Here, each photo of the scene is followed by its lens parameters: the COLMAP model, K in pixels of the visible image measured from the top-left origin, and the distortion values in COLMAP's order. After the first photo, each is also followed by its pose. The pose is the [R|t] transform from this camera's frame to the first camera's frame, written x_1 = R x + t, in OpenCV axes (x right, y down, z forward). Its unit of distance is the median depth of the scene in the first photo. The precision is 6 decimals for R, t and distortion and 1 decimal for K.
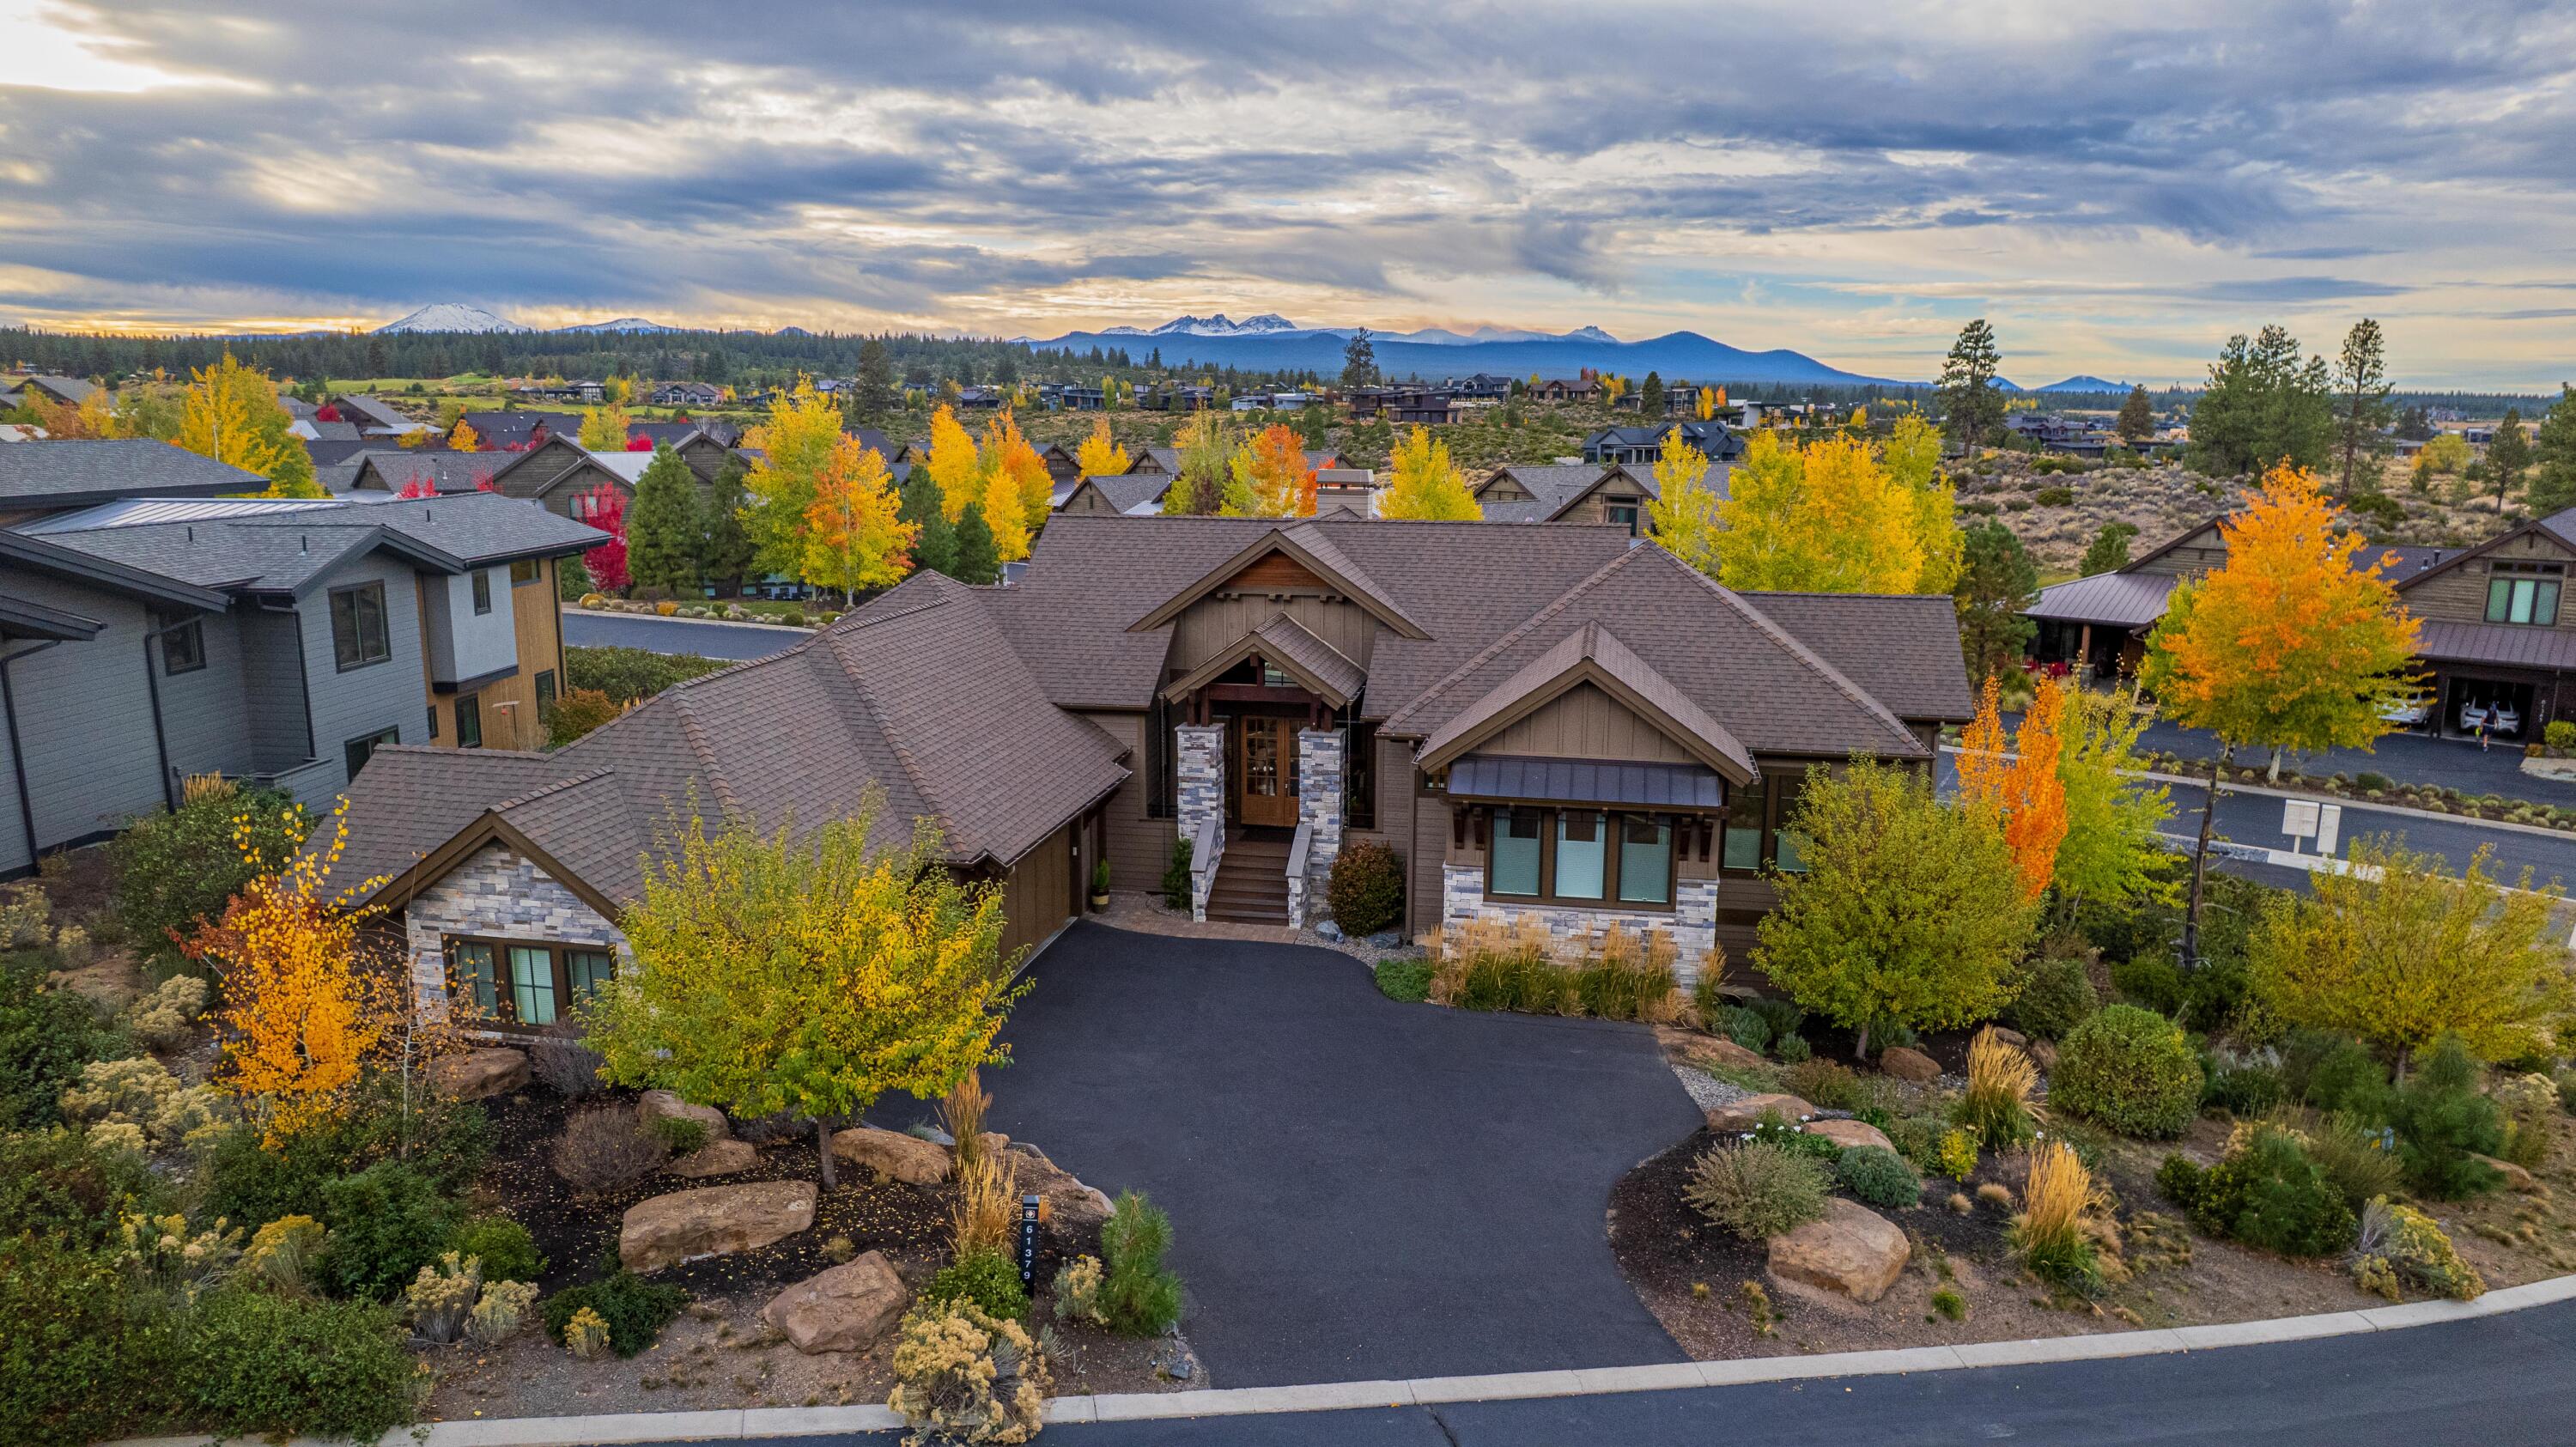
lens RADIAL K [[1662.7, 0, 1292.3], [0, 1662.7, 728.8], [0, 0, 1]] dist [-0.074096, 0.064802]
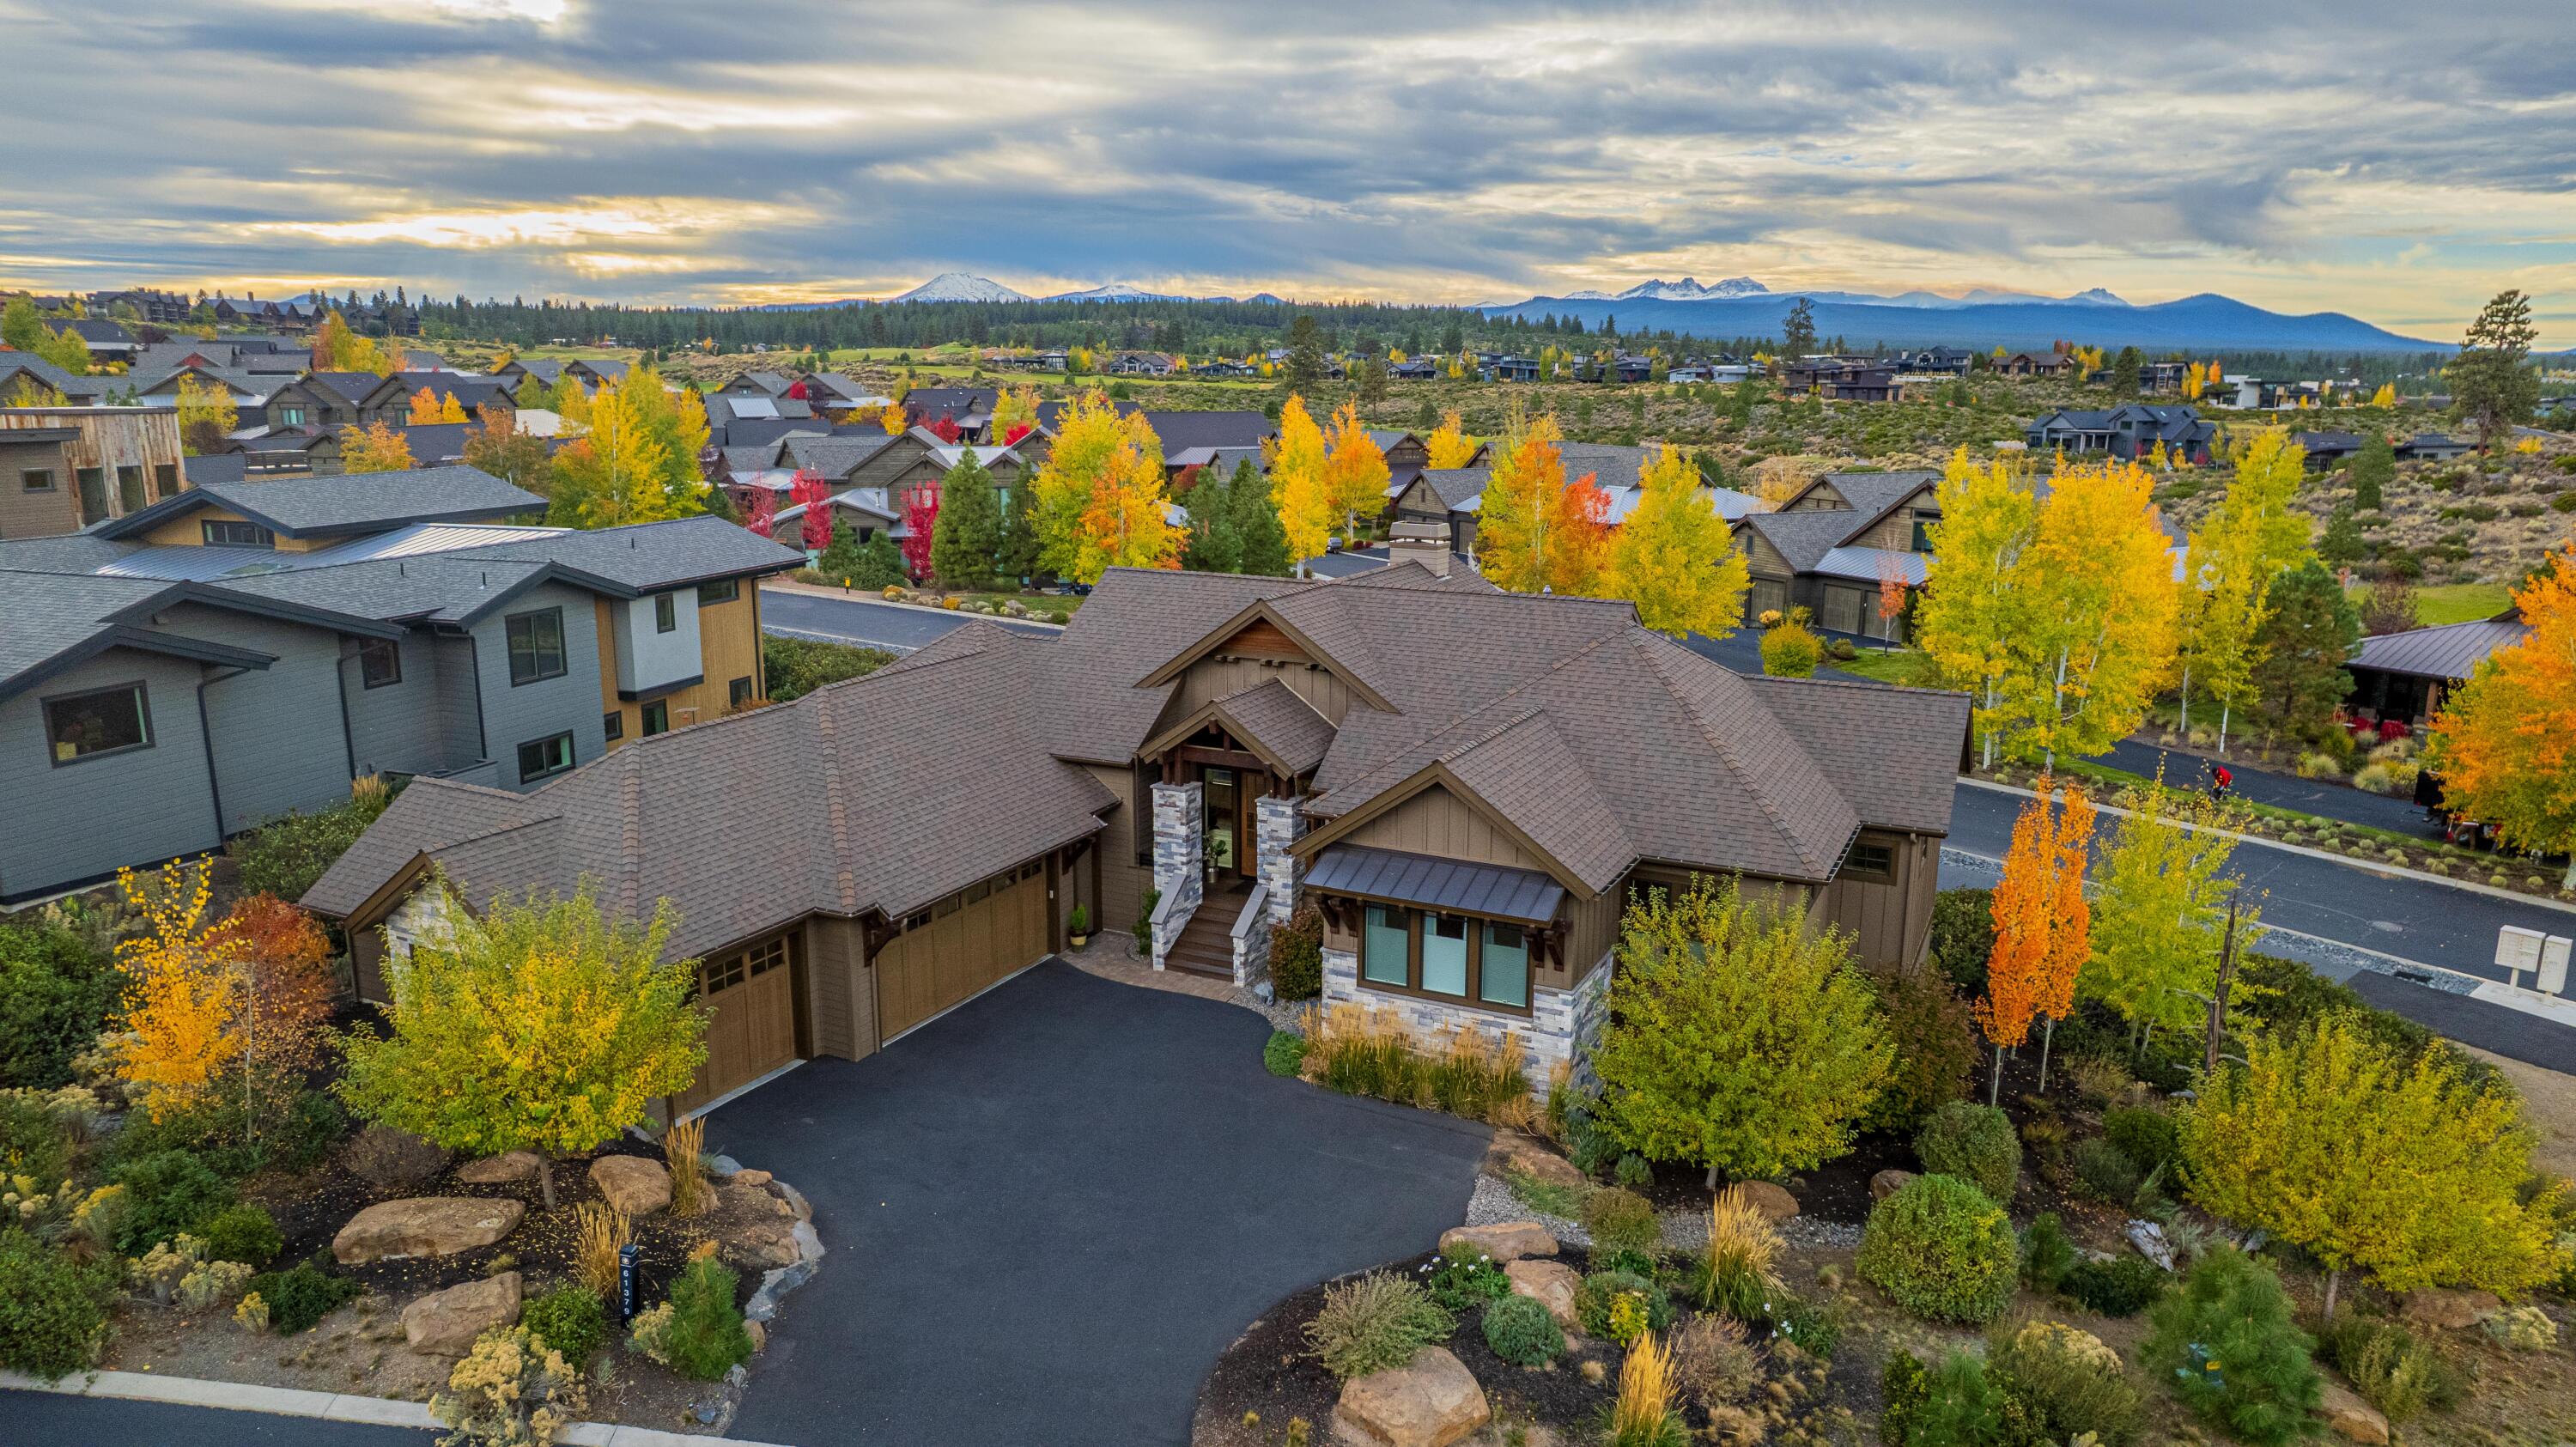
lens RADIAL K [[1662.7, 0, 1292.3], [0, 1662.7, 728.8], [0, 0, 1]] dist [-0.074096, 0.064802]
pose [[0.963421, 0.056560, -0.261957, 0.285255], [-0.051208, 0.998317, 0.027218, -0.068420], [0.263056, -0.012808, 0.964696, 0.002981]]
